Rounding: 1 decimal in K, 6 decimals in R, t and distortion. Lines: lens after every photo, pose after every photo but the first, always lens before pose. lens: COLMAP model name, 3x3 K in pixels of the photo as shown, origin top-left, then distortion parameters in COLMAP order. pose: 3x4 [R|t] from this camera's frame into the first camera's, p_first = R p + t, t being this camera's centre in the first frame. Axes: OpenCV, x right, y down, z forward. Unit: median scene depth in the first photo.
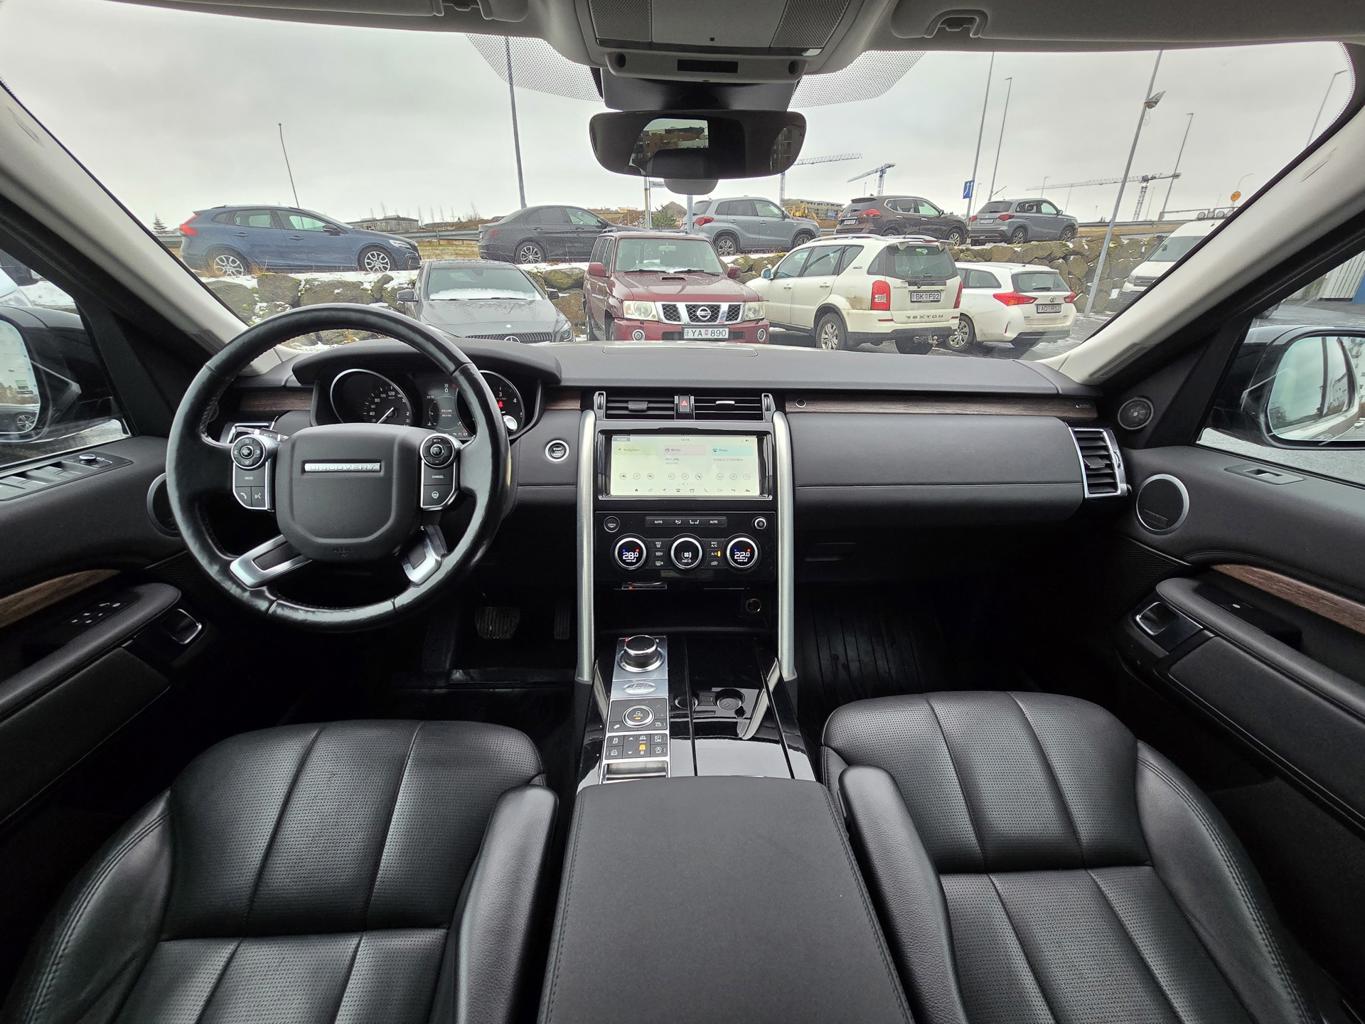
lens RADIAL K [[555.3, 0, 692.9], [0, 555.3, 511.3], [0, 0, 1]] dist [0.000629, 0.000129]
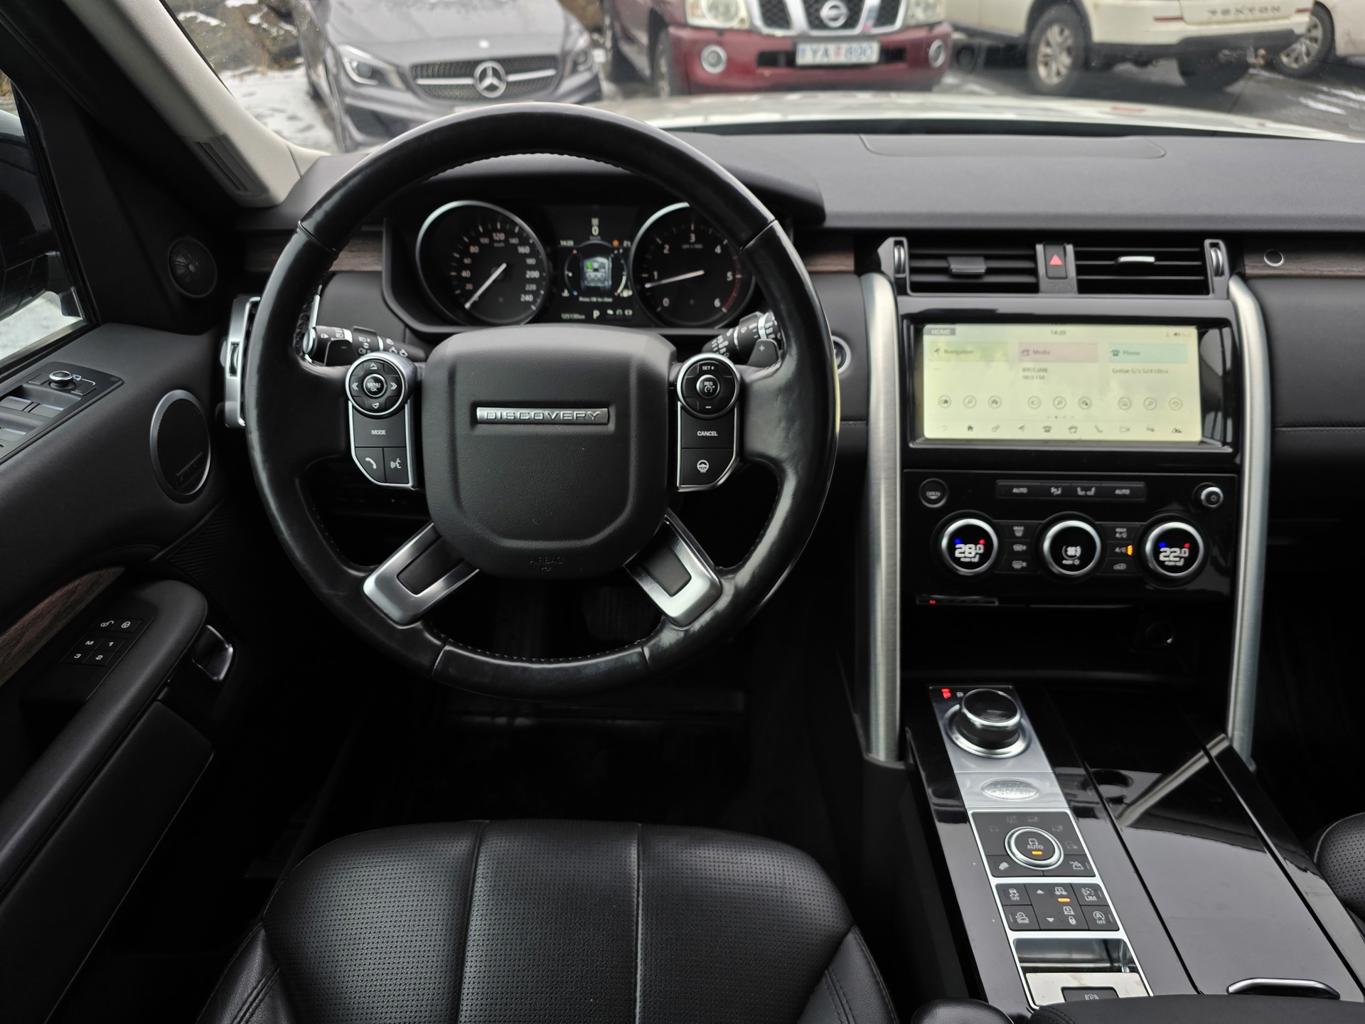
lens RADIAL K [[917.9, 0, 678.6], [0, 917.9, 507.7], [0, 0, 1]] dist [0.048437, -0.040538]
pose [[0.997749, 0.020192, -0.063947, -0.336645], [-0.009711, 0.987044, 0.160154, -0.106098], [0.066353, -0.159173, 0.985018, 0.066885]]
